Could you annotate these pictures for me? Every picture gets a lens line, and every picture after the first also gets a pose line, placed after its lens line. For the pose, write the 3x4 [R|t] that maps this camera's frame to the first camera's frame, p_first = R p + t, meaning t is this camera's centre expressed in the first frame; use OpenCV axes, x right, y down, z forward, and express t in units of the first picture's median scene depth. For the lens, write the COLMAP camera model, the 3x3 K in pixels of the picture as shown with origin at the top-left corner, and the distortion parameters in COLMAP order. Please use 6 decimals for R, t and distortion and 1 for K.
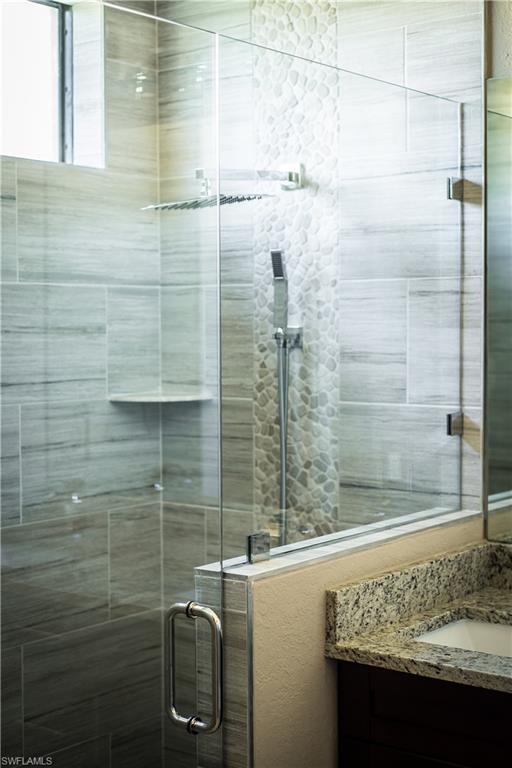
lens RADIAL K [[1182.6, 0, 256.0], [0, 1182.6, 384.0], [0, 0, 1]] dist [-0.028703, 0.028040]
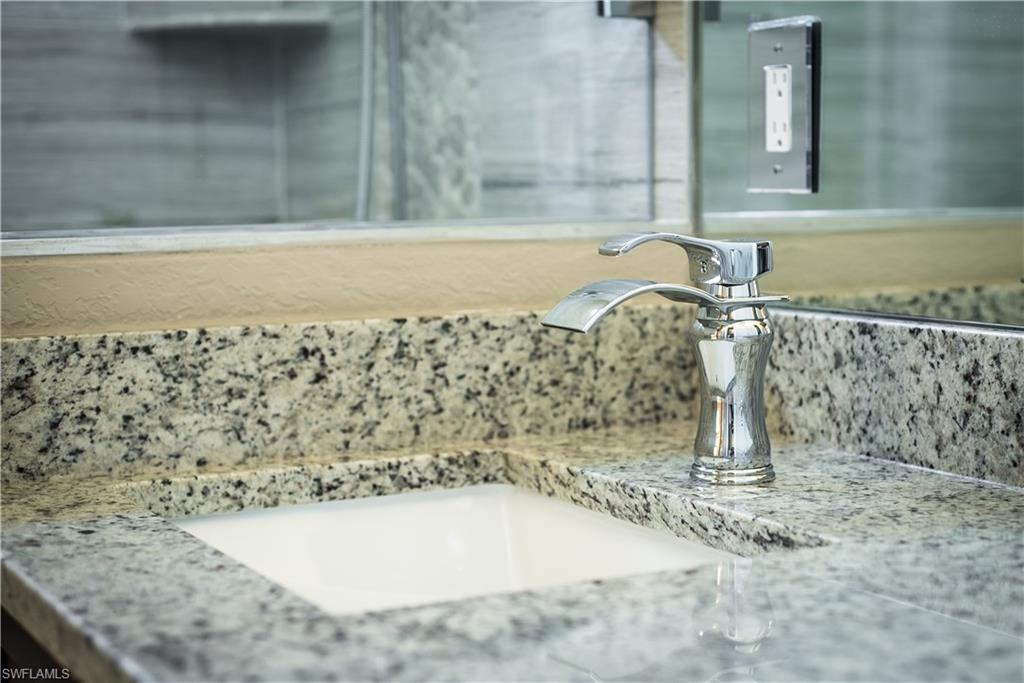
lens RADIAL K [[1757.5, 0, 512.2], [0, 1757.5, 360.5], [0, 0, 1]] dist [-0.029616, -0.037221]
pose [[0.925022, 0.038723, -0.377934, 0.387468], [-0.012940, 0.997426, 0.070524, 0.125293], [0.379692, -0.060346, 0.923143, 0.514145]]
